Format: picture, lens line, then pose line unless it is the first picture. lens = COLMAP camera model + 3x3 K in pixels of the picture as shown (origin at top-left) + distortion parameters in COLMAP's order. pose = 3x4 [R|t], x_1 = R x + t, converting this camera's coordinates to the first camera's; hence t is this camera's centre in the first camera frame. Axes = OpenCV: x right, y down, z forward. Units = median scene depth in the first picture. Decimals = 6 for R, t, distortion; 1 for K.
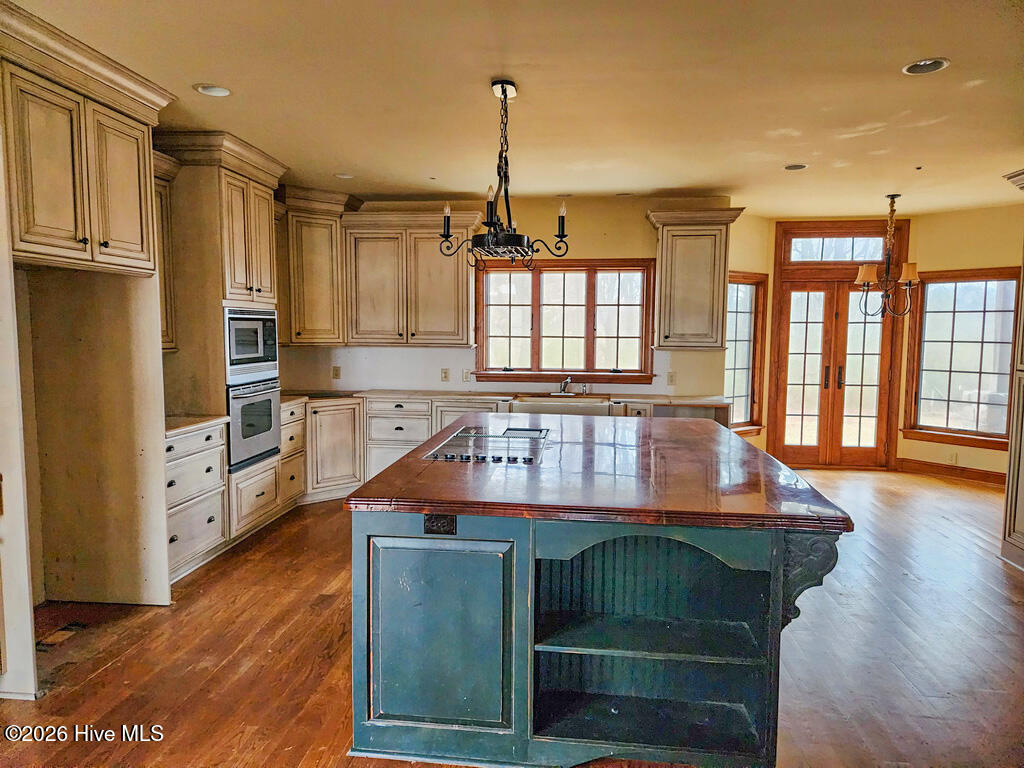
lens RADIAL K [[685.5, 0, 512.0], [0, 685.5, 384.0], [0, 0, 1]] dist [0.055456, 0.000236]
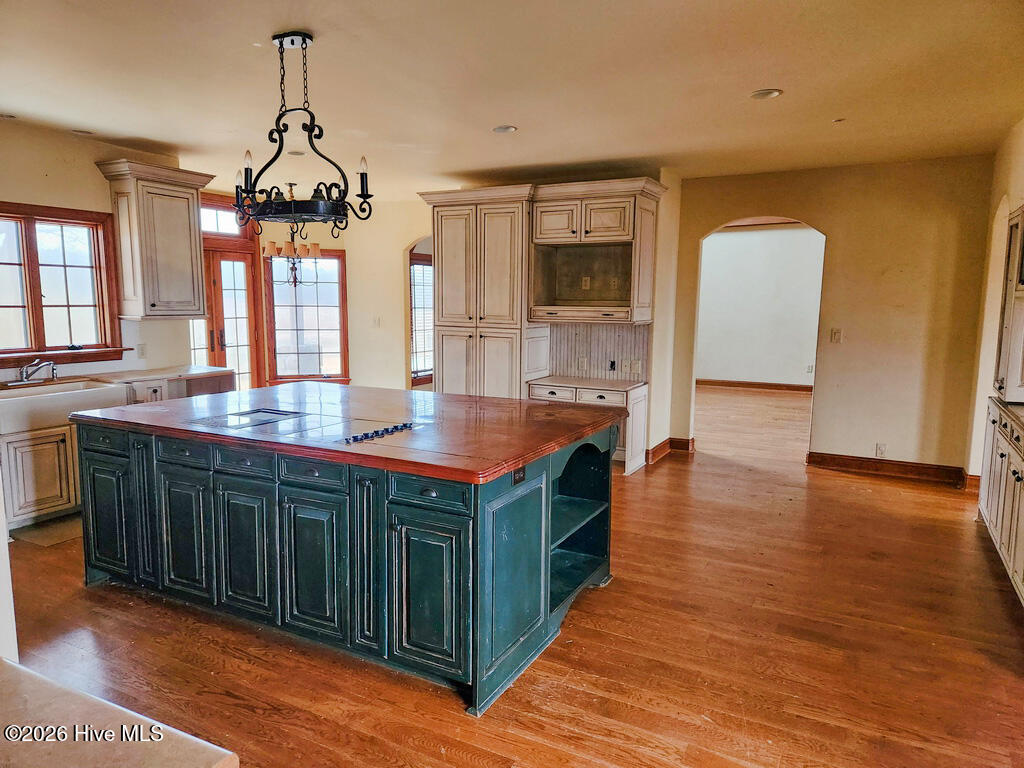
lens RADIAL K [[694.1, 0, 512.0], [0, 694.1, 384.0], [0, 0, 1]] dist [0.002568, -0.000640]
pose [[0.354144, -0.118551, 0.927646, -0.433642], [0.065264, 0.992647, 0.101942, -0.025808], [-0.932911, 0.024440, 0.359277, 0.217860]]
